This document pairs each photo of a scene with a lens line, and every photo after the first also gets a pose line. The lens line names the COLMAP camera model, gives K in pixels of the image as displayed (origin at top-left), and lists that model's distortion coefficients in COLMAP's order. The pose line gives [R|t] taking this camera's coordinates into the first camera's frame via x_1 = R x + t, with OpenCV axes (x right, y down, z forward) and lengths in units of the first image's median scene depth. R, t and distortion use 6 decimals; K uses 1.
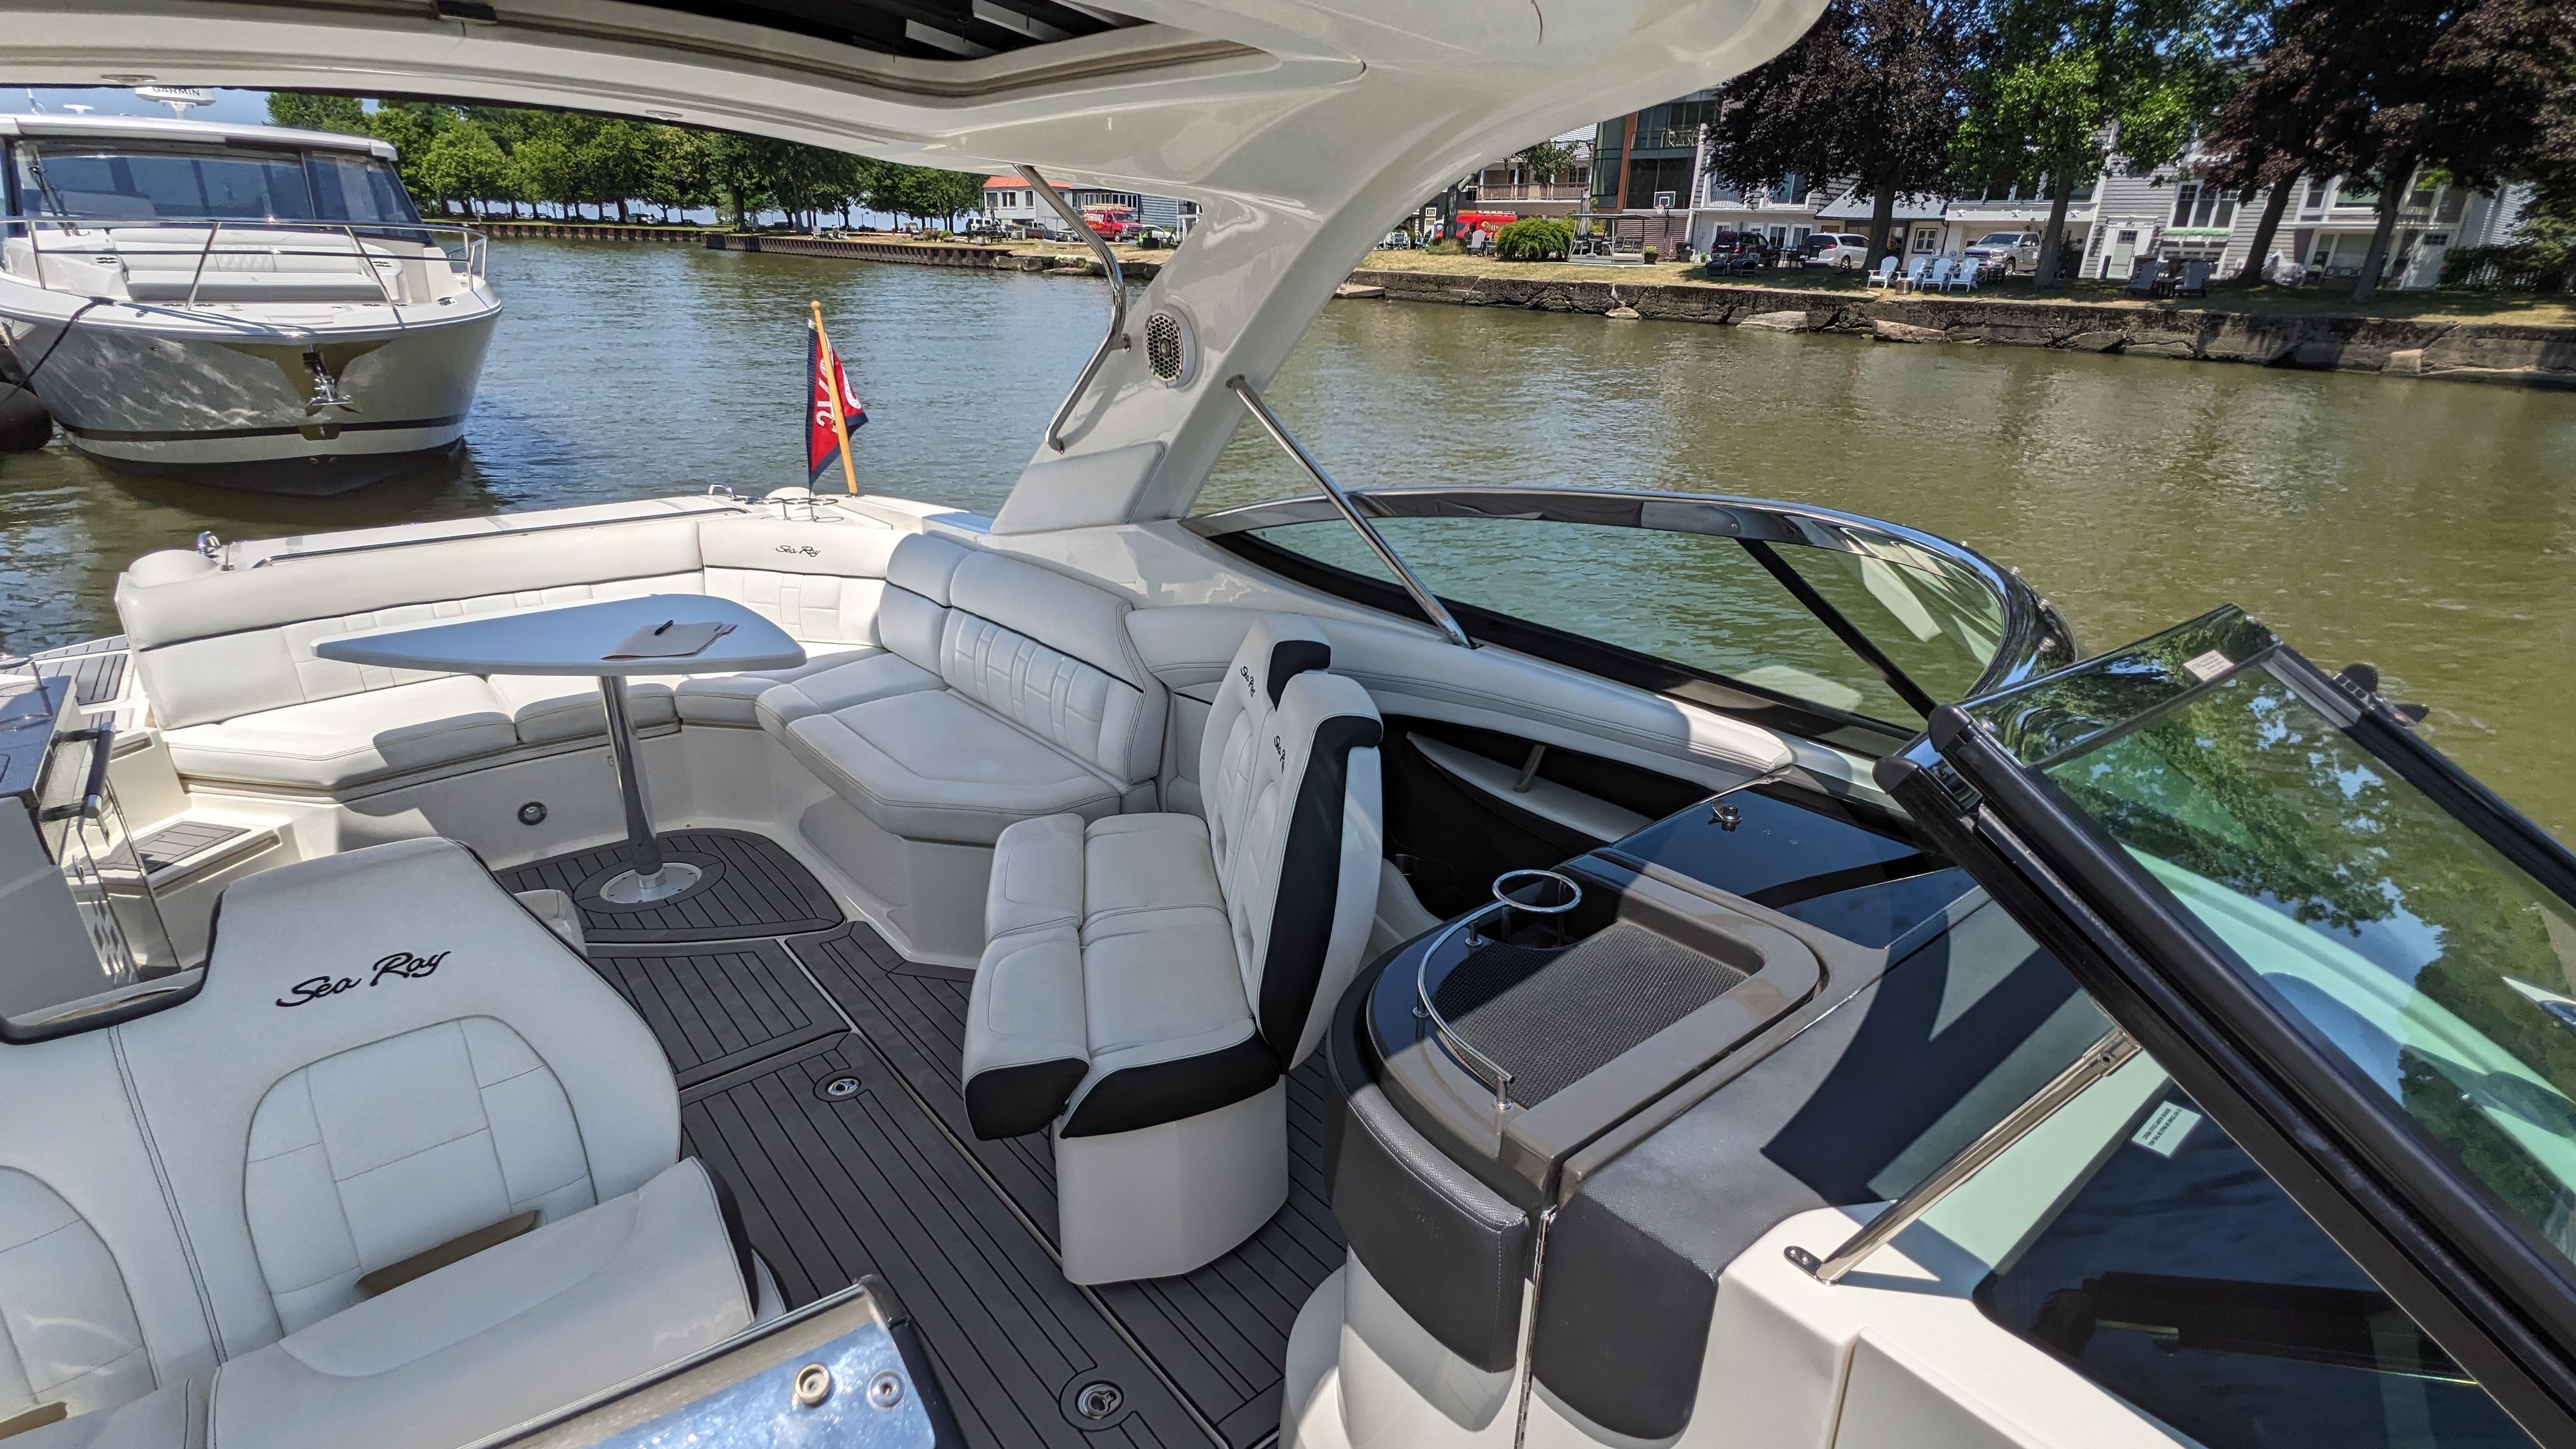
lens RADIAL K [[1234.2, 0, 1295.0], [0, 1234.2, 731.1], [0, 0, 1]] dist [-0.004726, 0.006746]
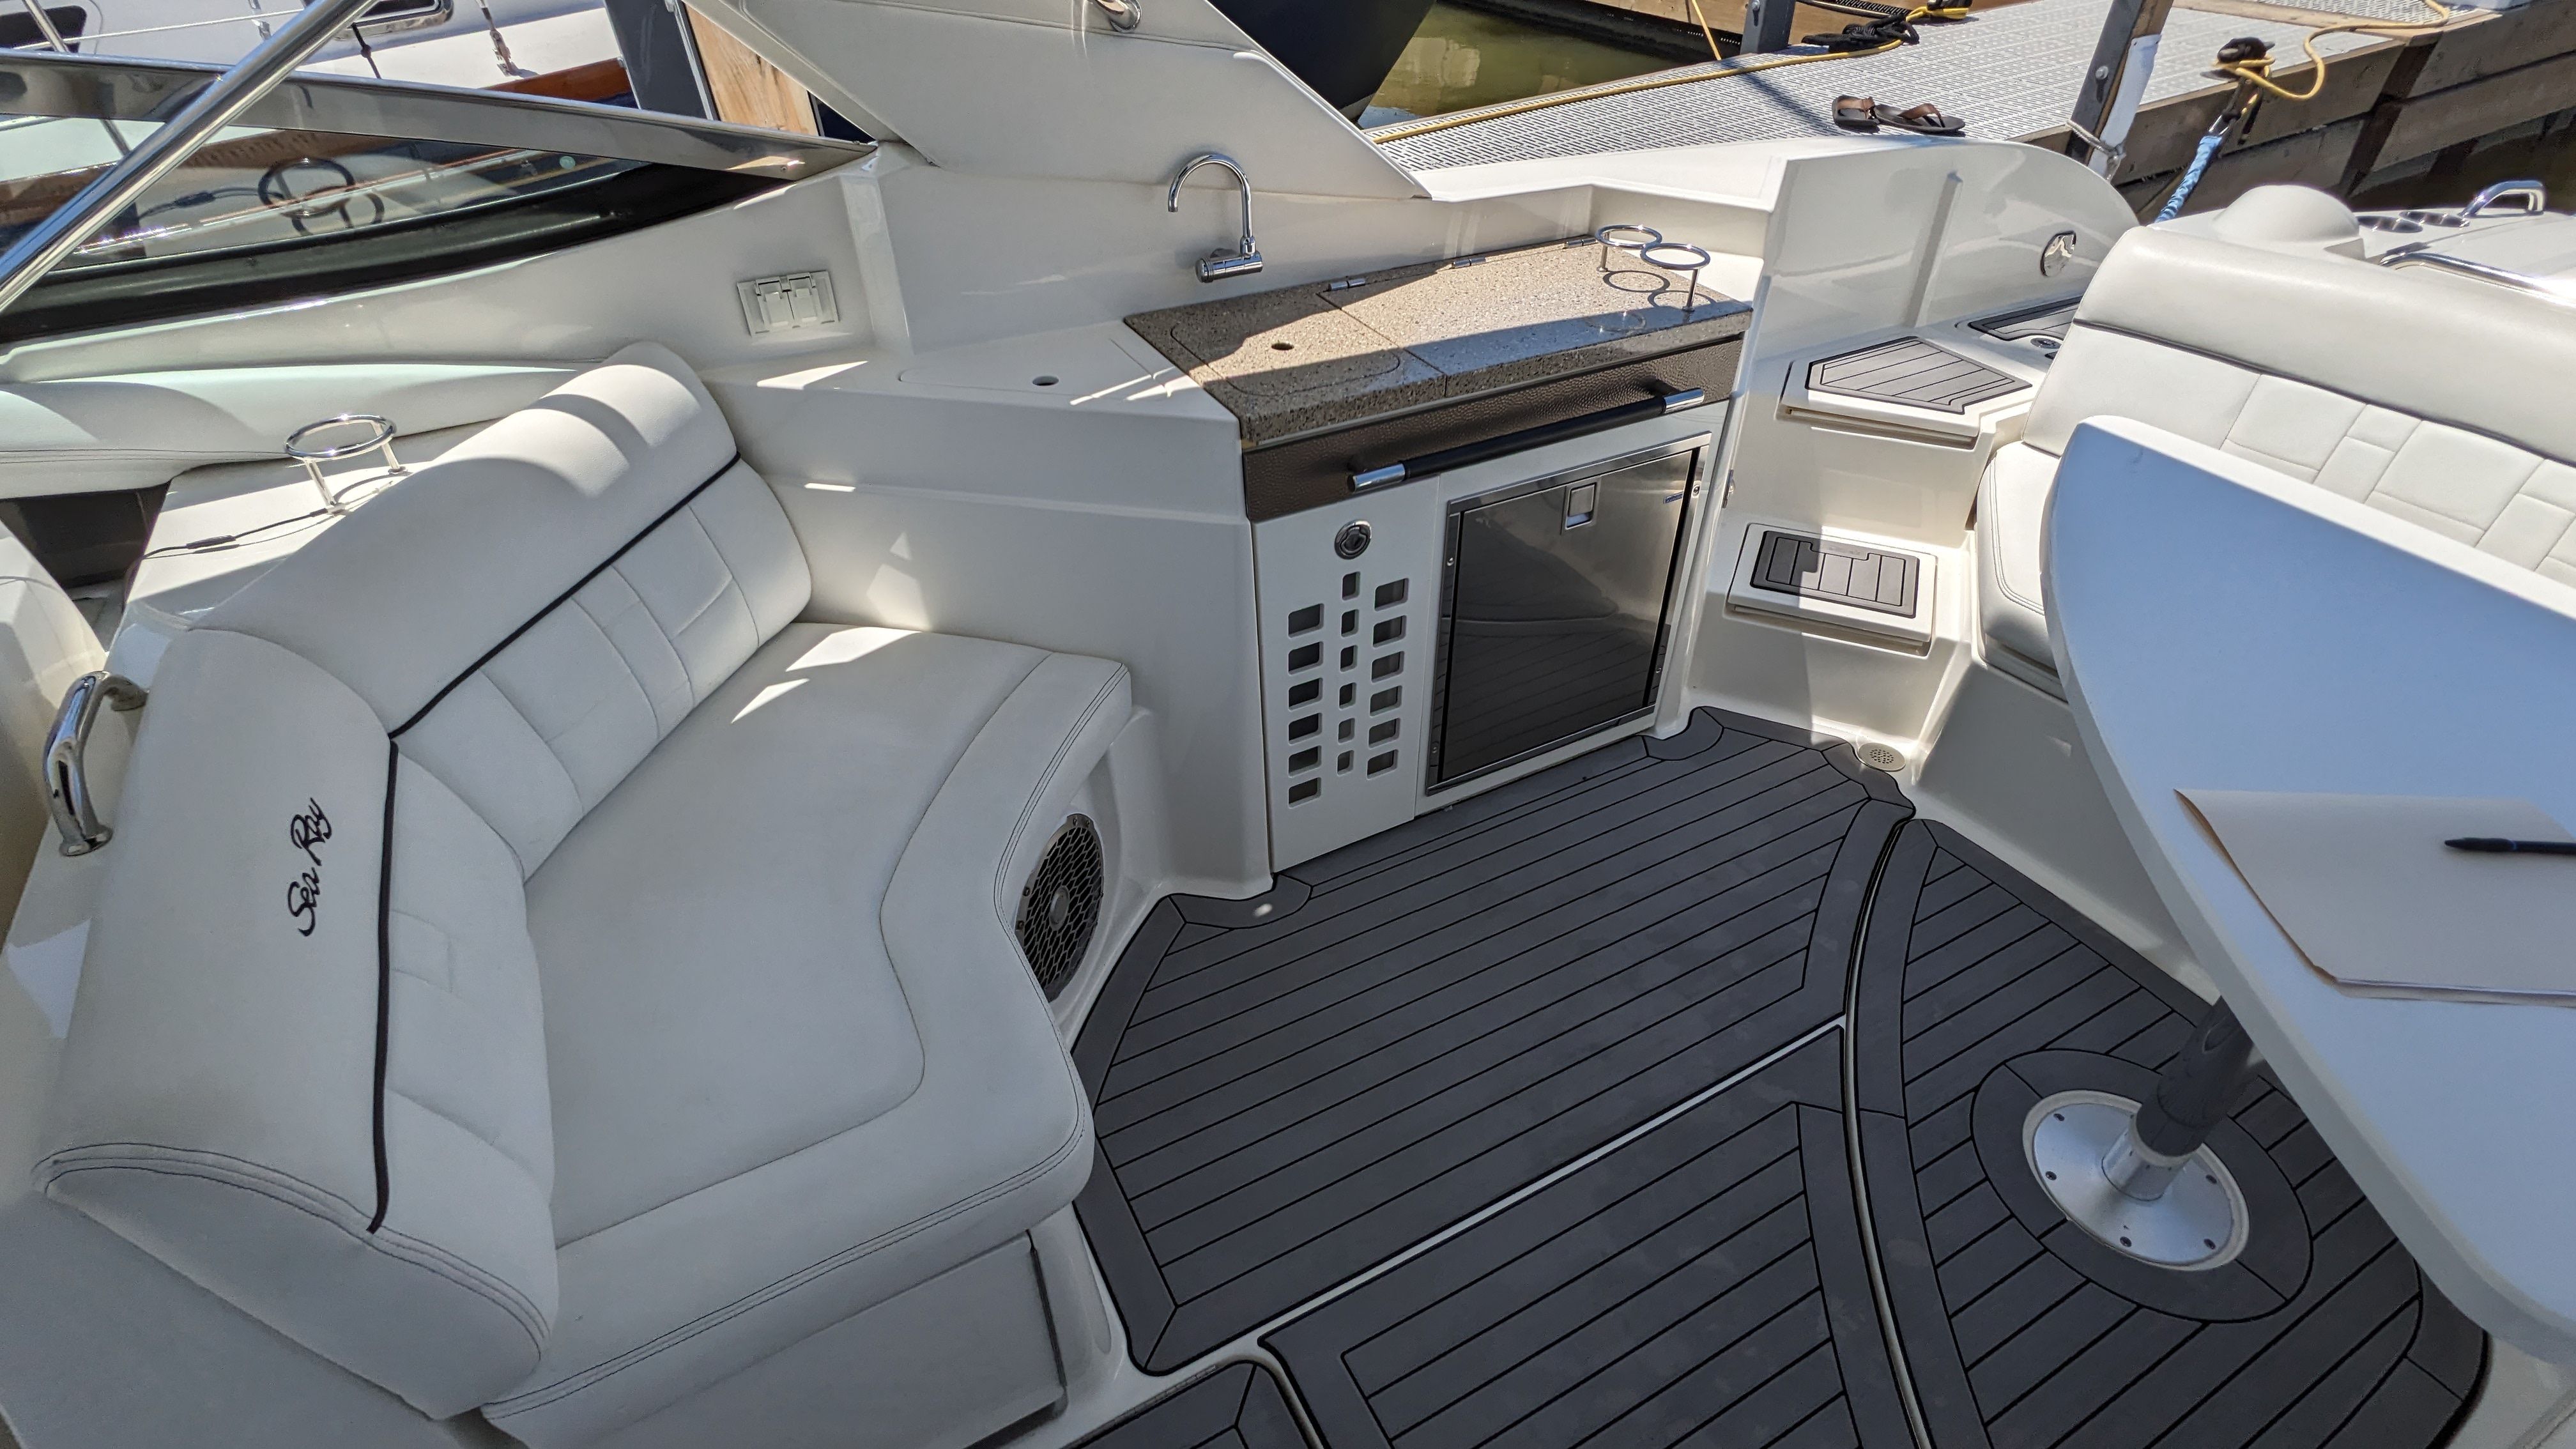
lens RADIAL K [[1228.6, 0, 1305.5], [0, 1228.6, 716.9], [0, 0, 1]] dist [-0.001087, -0.000442]
pose [[-0.199574, 0.599784, -0.774874, -0.020766], [-0.332730, 0.702317, 0.629319, -0.017487], [0.921662, 0.383419, 0.059402, 0.061008]]
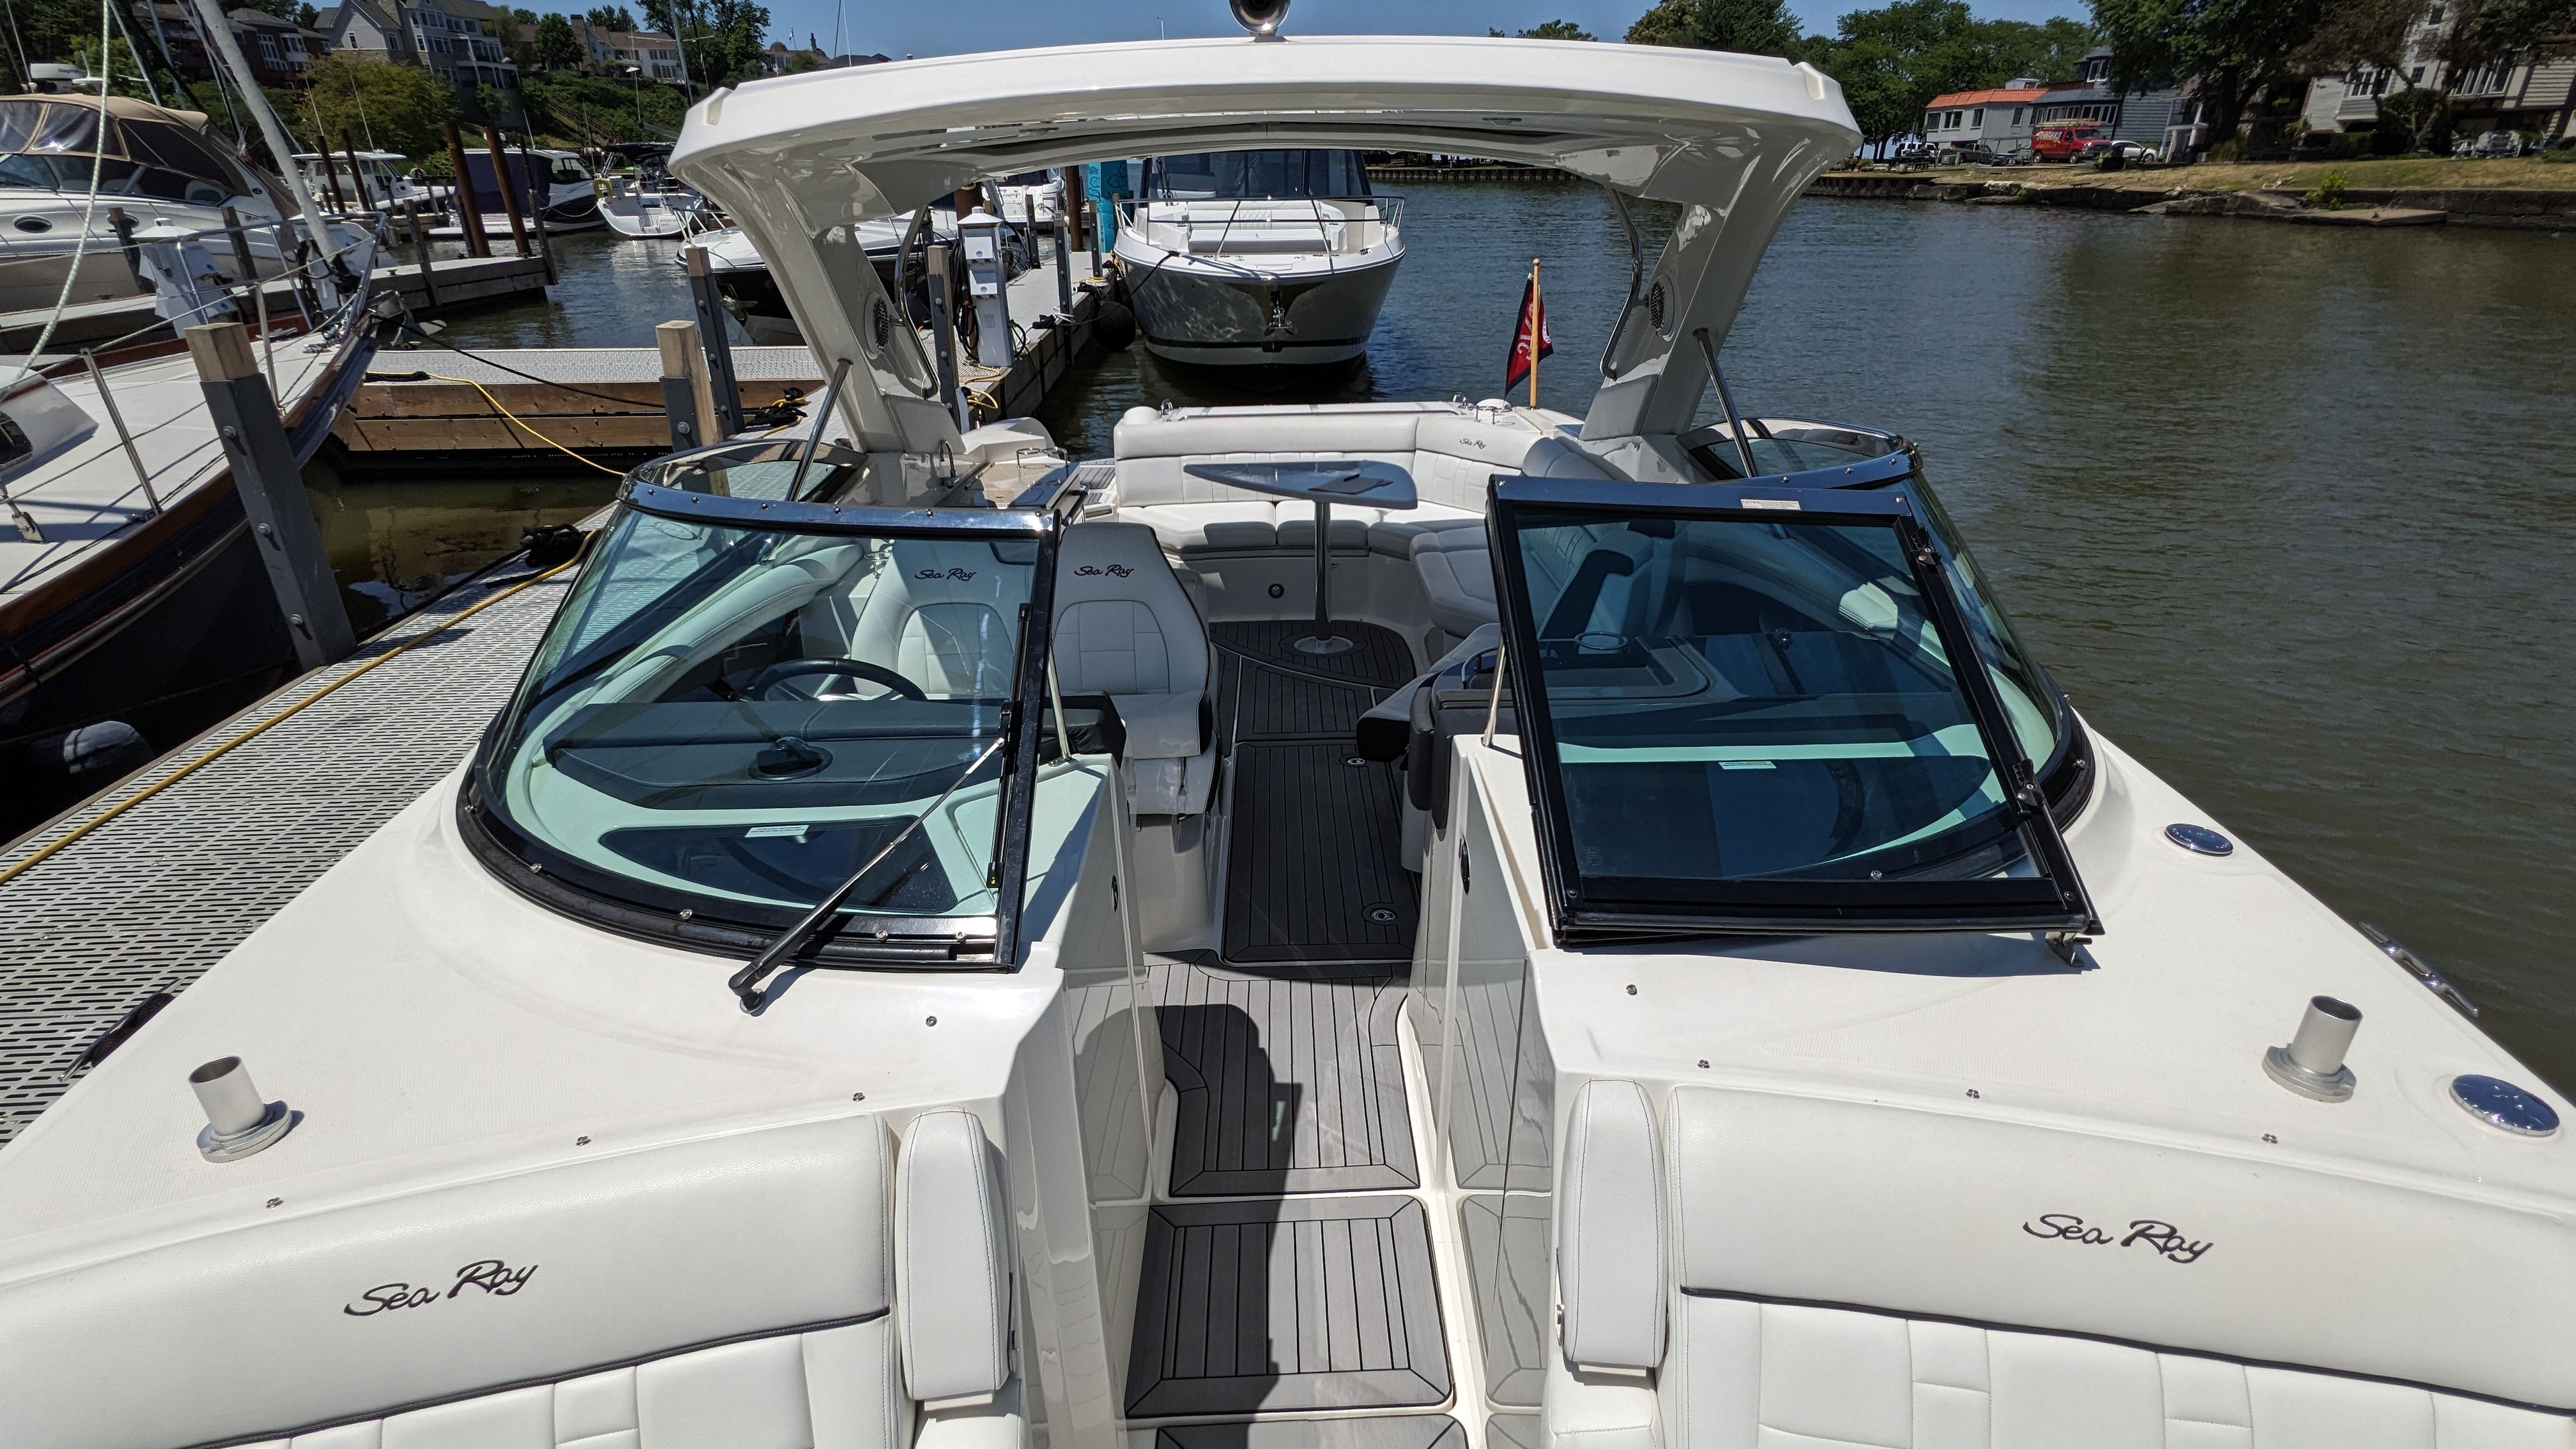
lens RADIAL K [[1227.6, 0, 1293.7], [0, 1227.6, 716.2], [0, 0, 1]] dist [-0.005009, 0.004913]
pose [[0.785282, 0.218076, -0.579461, 0.034900], [-0.195211, 0.975387, 0.102530, 0.005947], [0.587558, 0.032602, 0.808525, -0.025782]]
